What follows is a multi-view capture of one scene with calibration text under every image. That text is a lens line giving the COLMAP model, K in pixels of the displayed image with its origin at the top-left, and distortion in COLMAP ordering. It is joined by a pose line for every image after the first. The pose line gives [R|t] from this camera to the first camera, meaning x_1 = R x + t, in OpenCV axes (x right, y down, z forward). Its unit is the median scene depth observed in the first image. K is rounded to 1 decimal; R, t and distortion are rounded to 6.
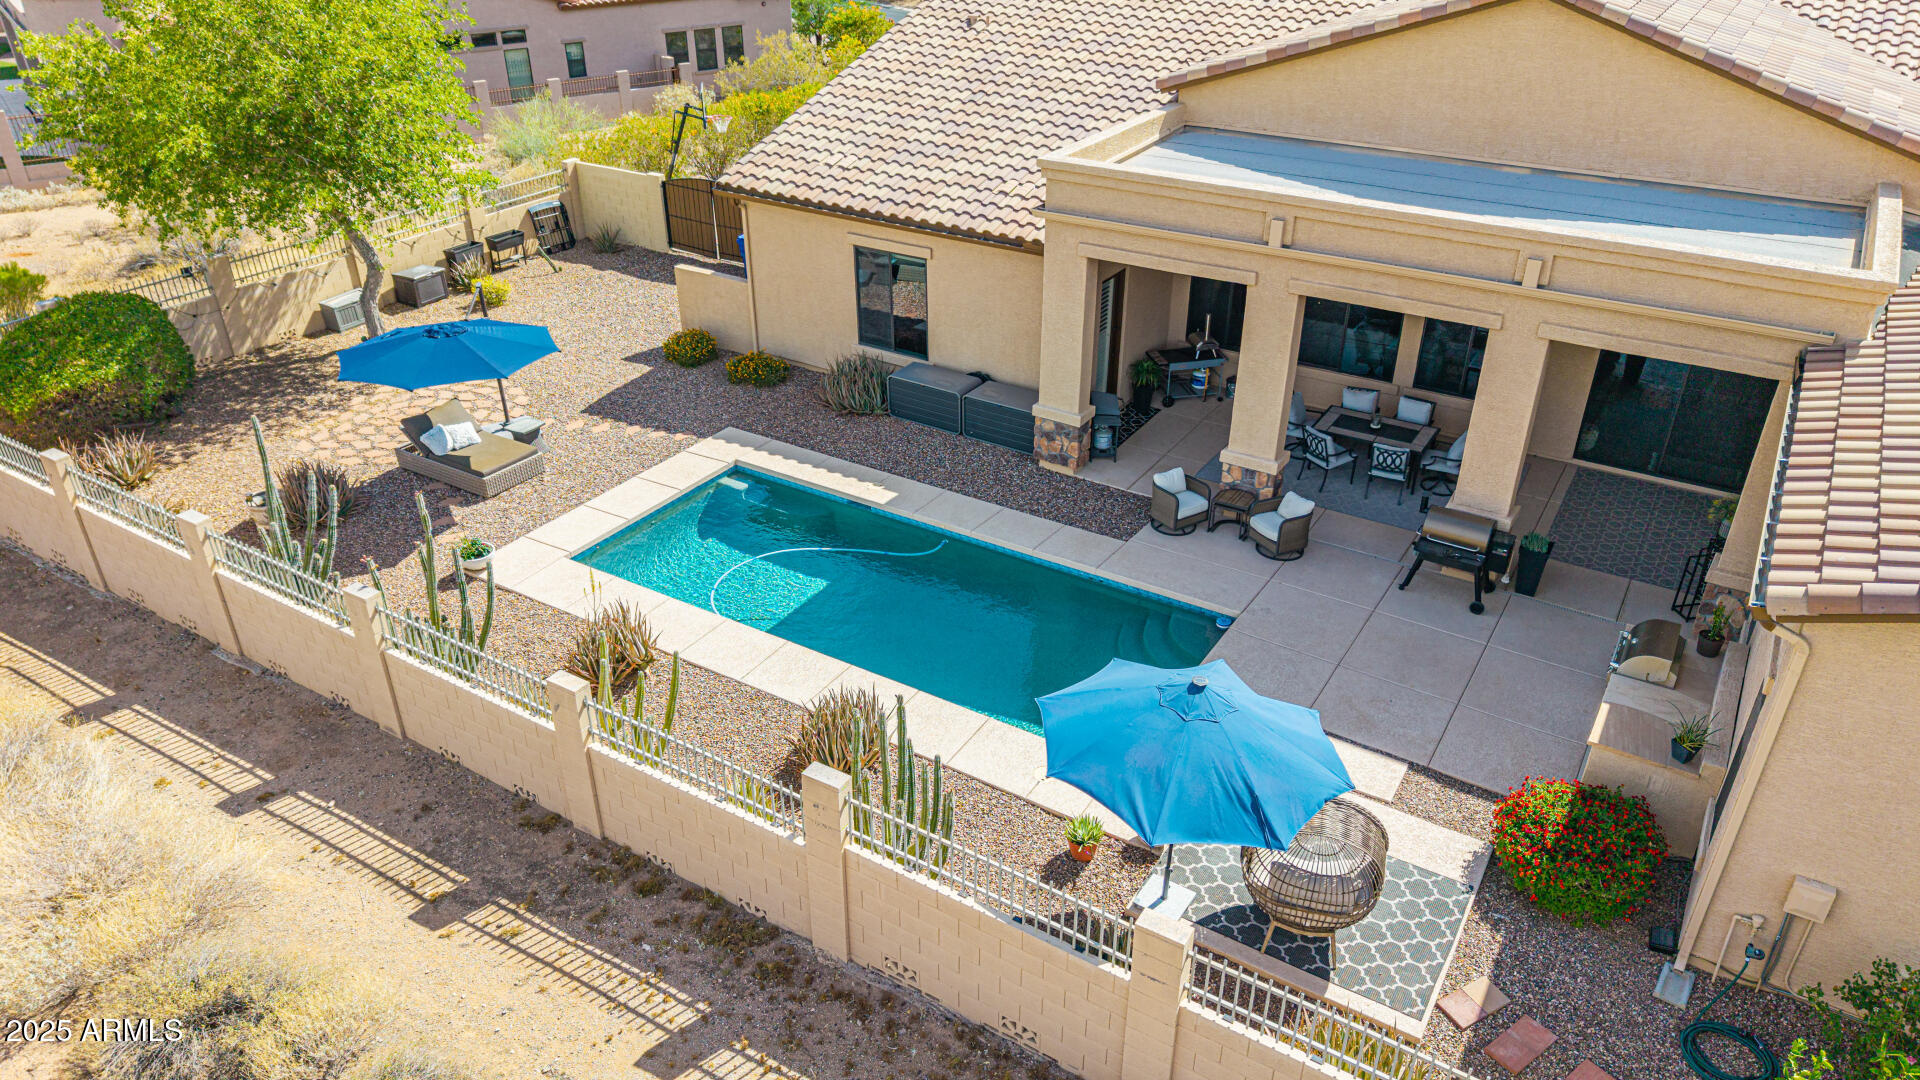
lens RADIAL K [[1291.2, 0, 951.7], [0, 1291.2, 545.7], [0, 0, 1]] dist [0.001321, 0.001430]
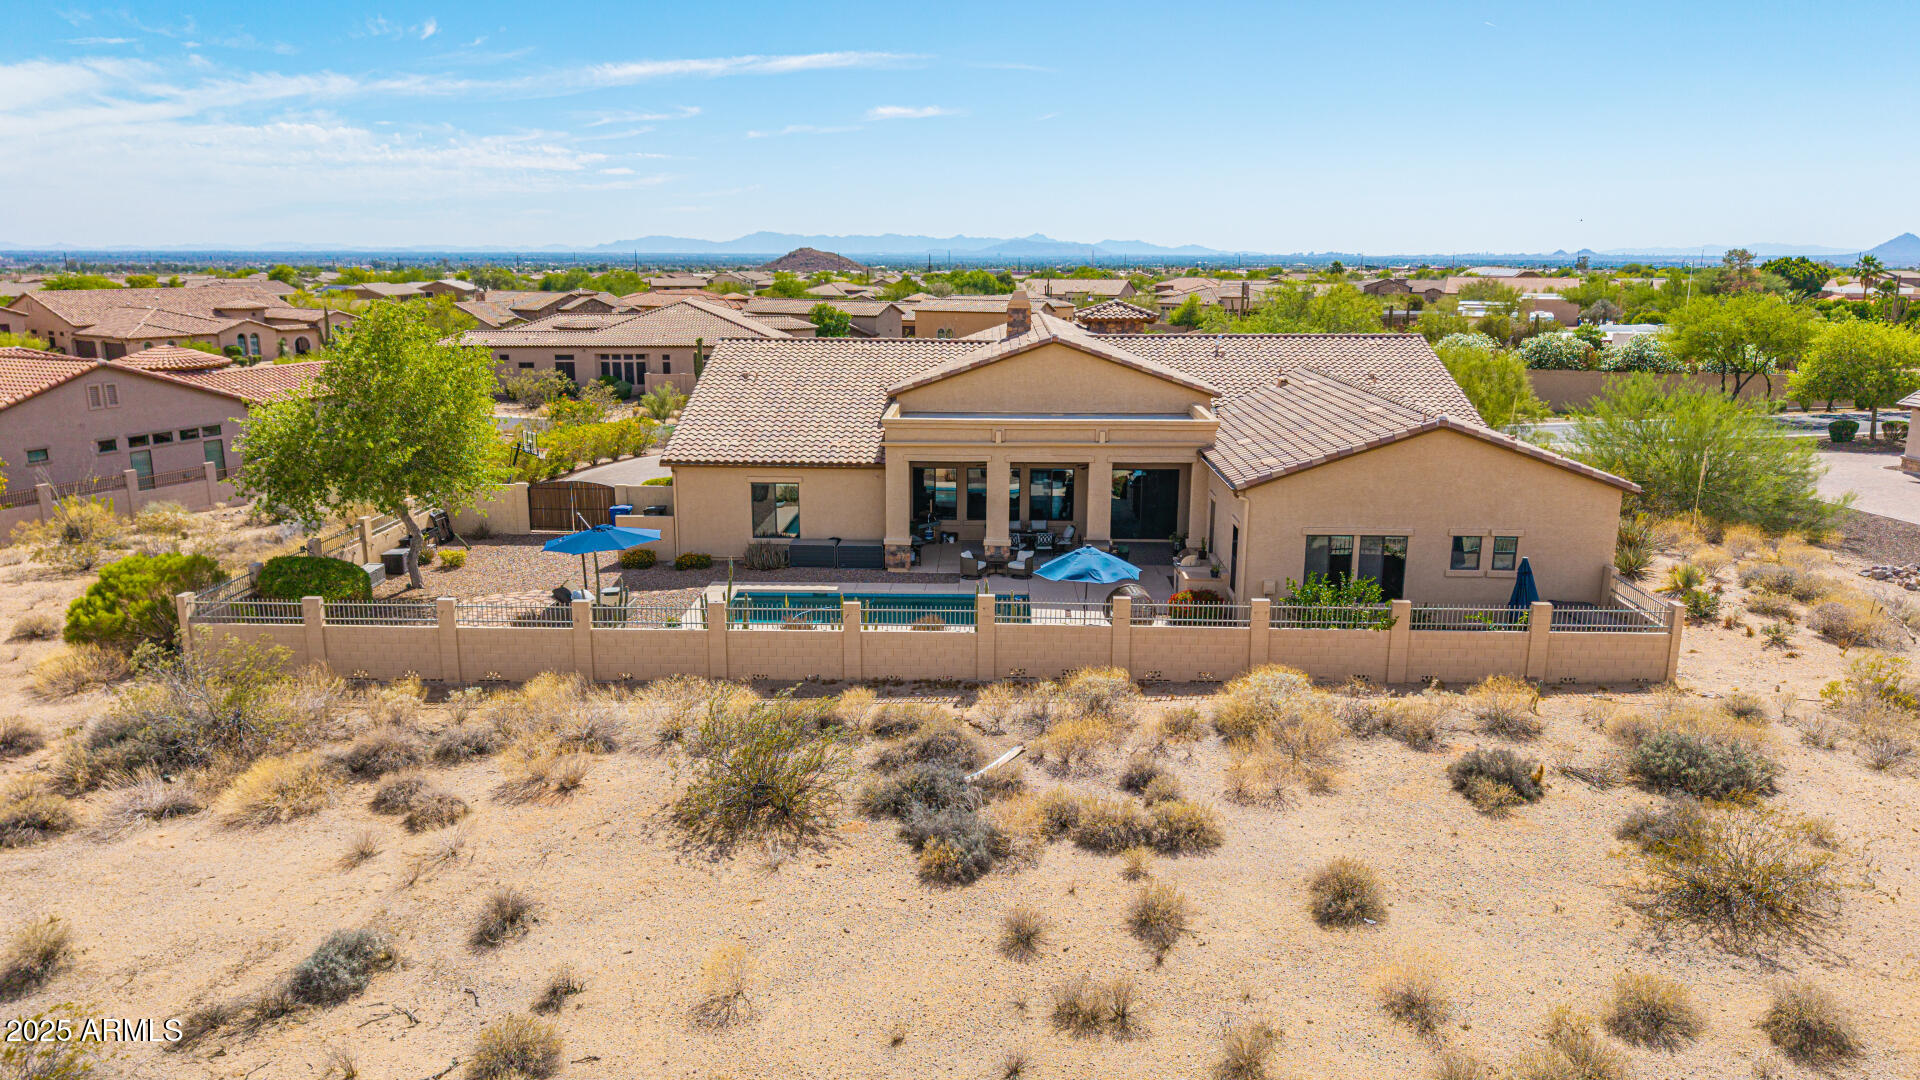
lens RADIAL K [[1291.2, 0, 953.7], [0, 1291.2, 531.5], [0, 0, 1]] dist [0.001321, 0.001430]
pose [[0.852425, -0.101622, 0.512879, -0.875287], [0.251260, 0.939857, -0.231380, 0.372120], [-0.458519, 0.326100, 0.826692, -0.714145]]
